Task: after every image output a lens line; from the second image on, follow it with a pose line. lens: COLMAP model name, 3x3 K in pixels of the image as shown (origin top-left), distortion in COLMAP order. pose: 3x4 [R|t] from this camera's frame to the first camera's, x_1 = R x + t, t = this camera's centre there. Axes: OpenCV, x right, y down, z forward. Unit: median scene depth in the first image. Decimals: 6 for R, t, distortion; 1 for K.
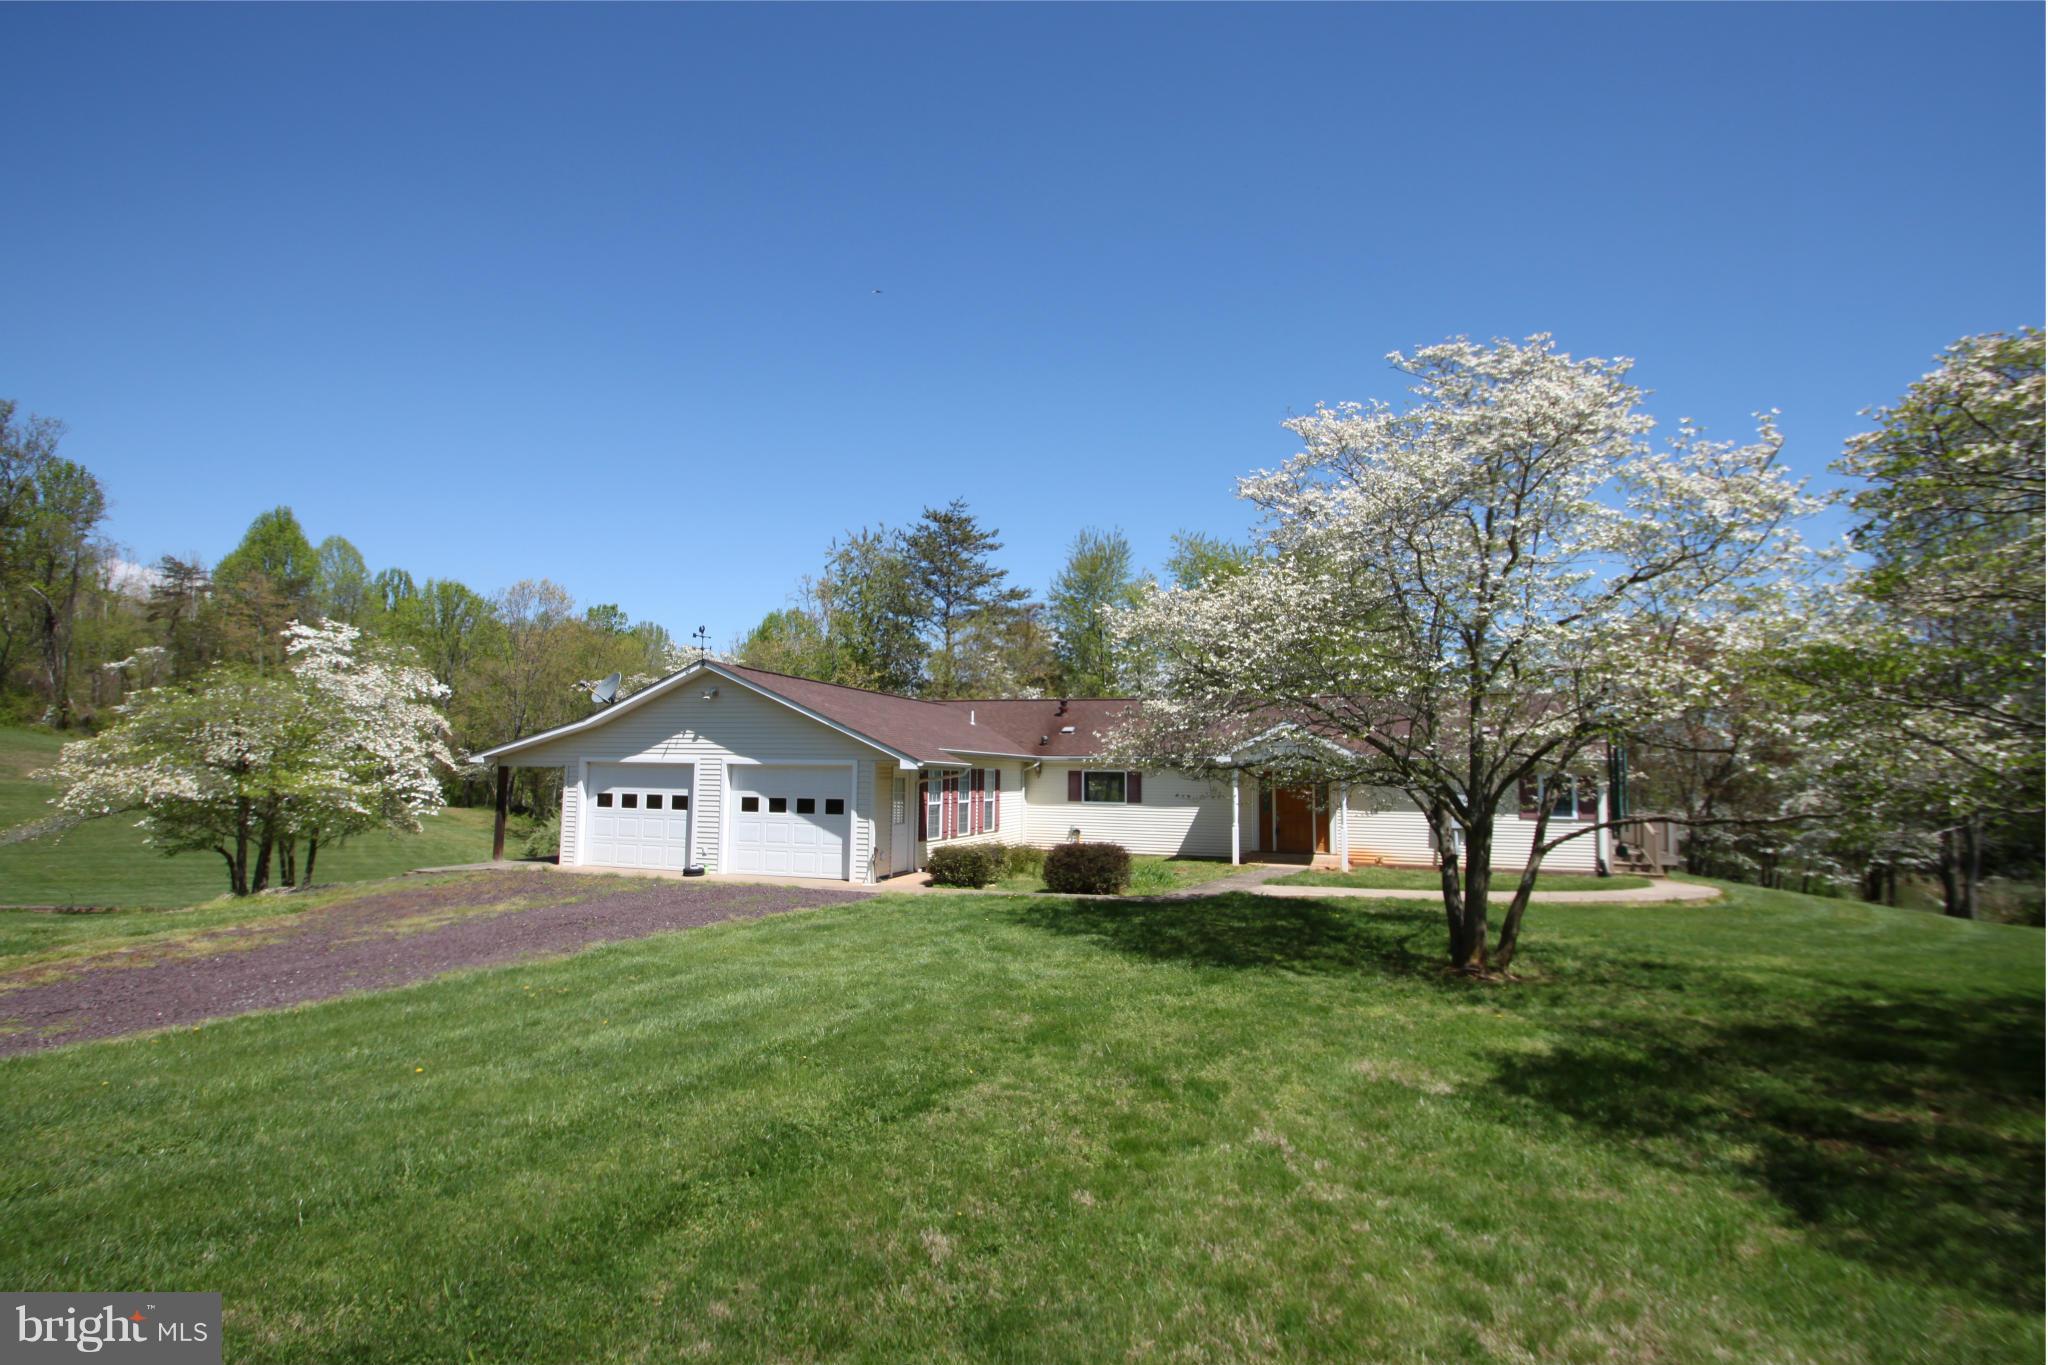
lens RADIAL K [[934.0, 0, 1004.8], [0, 934.0, 672.6], [0, 0, 1]] dist [0.002324, -0.014760]
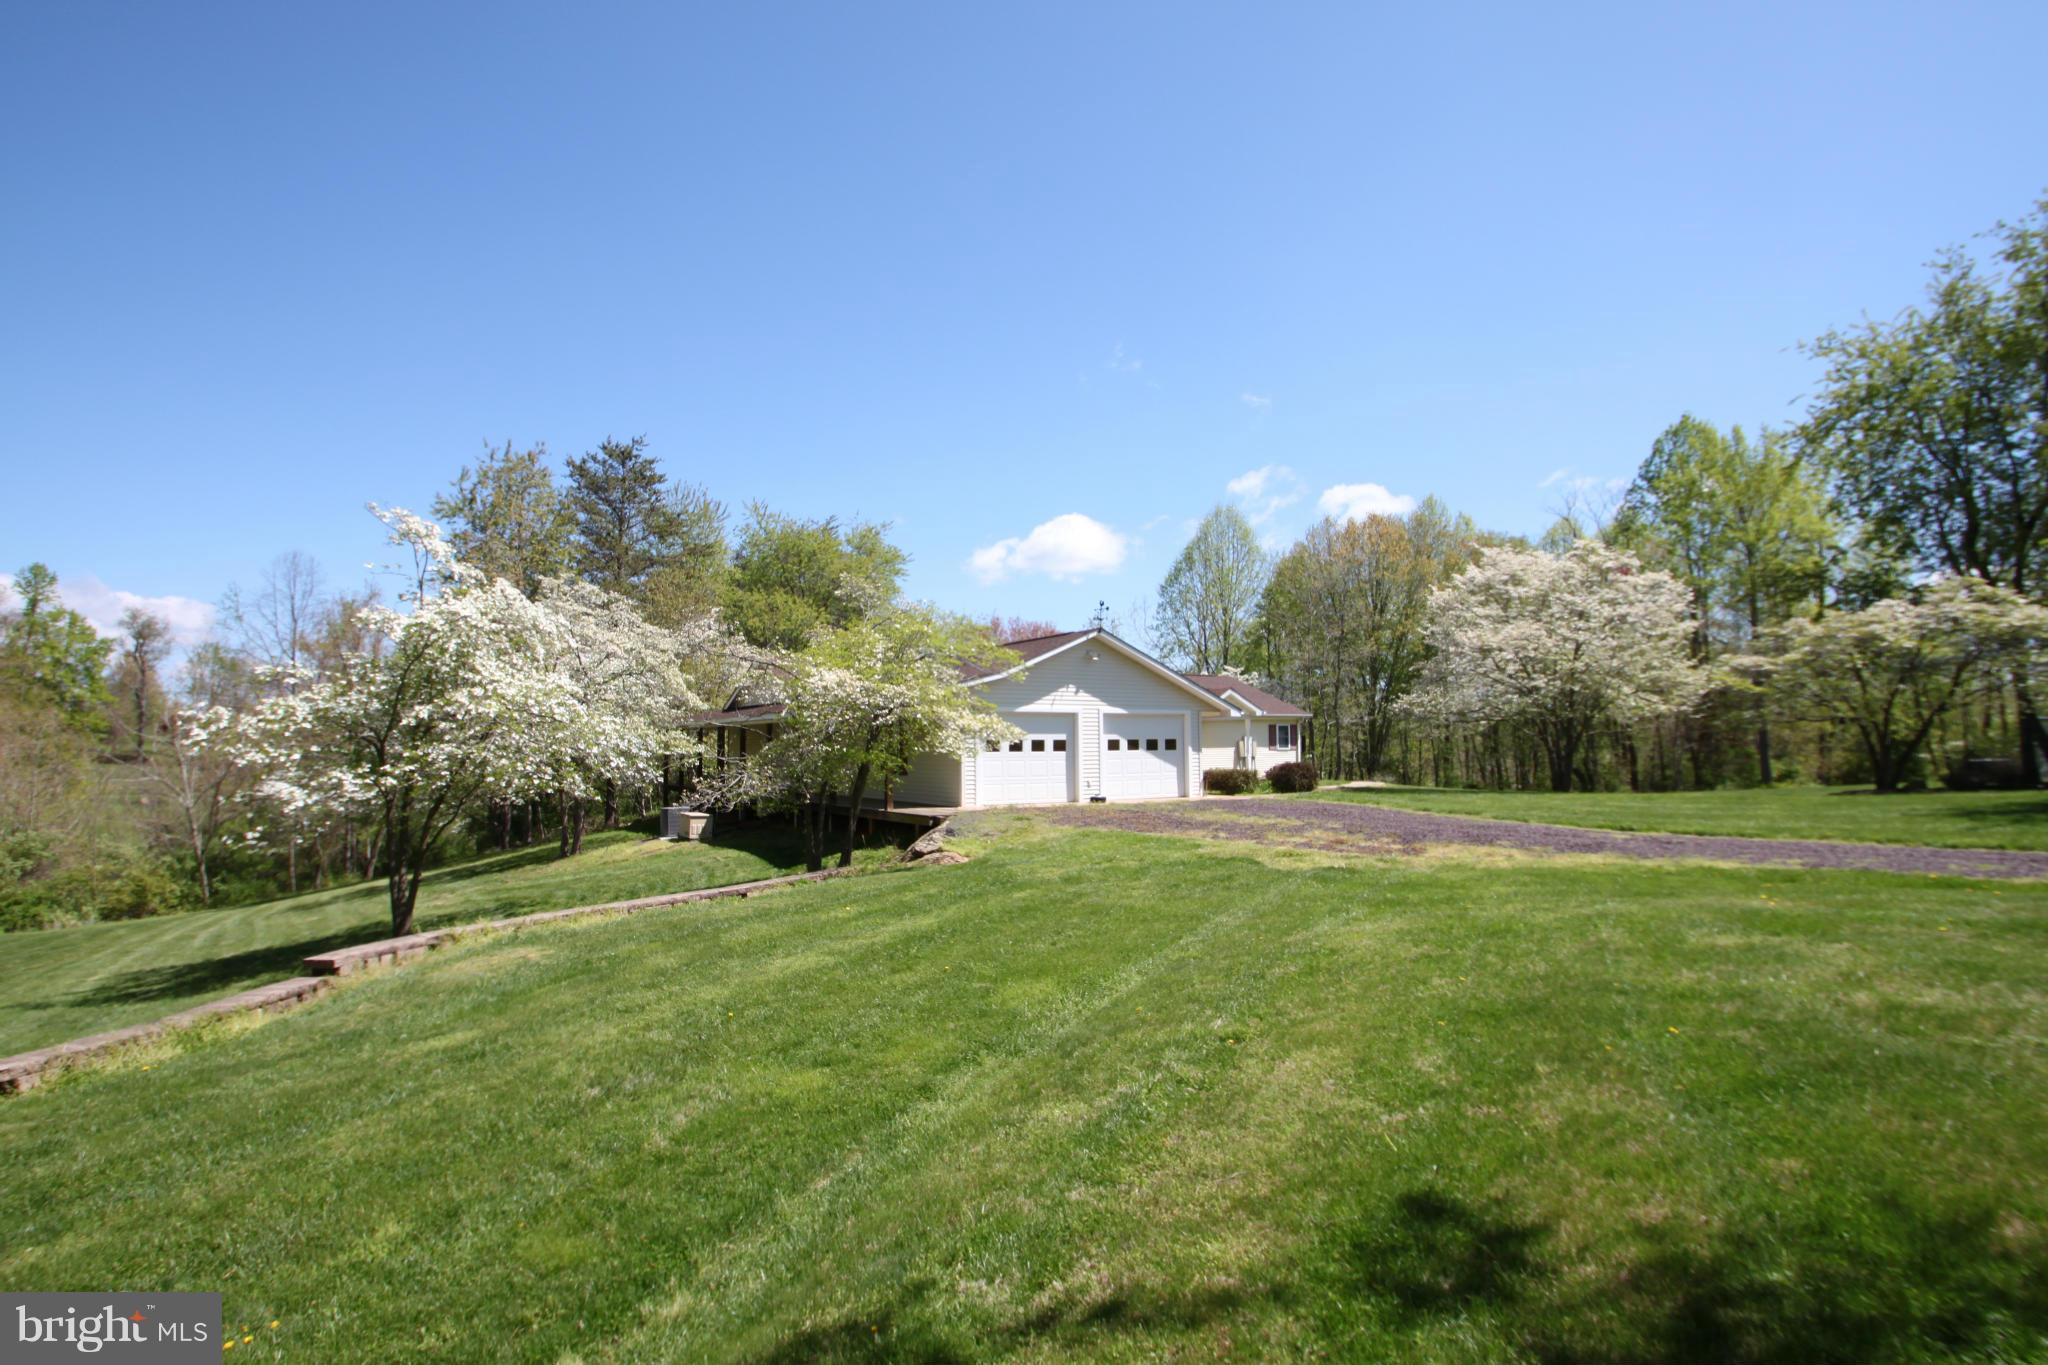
lens RADIAL K [[934.0, 0, 1004.8], [0, 934.0, 672.6], [0, 0, 1]] dist [0.002324, -0.014760]
pose [[0.667133, 0.038134, 0.743962, -1.312203], [-0.063736, 0.997949, 0.006002, 0.044608], [-0.742207, -0.051421, 0.668195, 0.265837]]
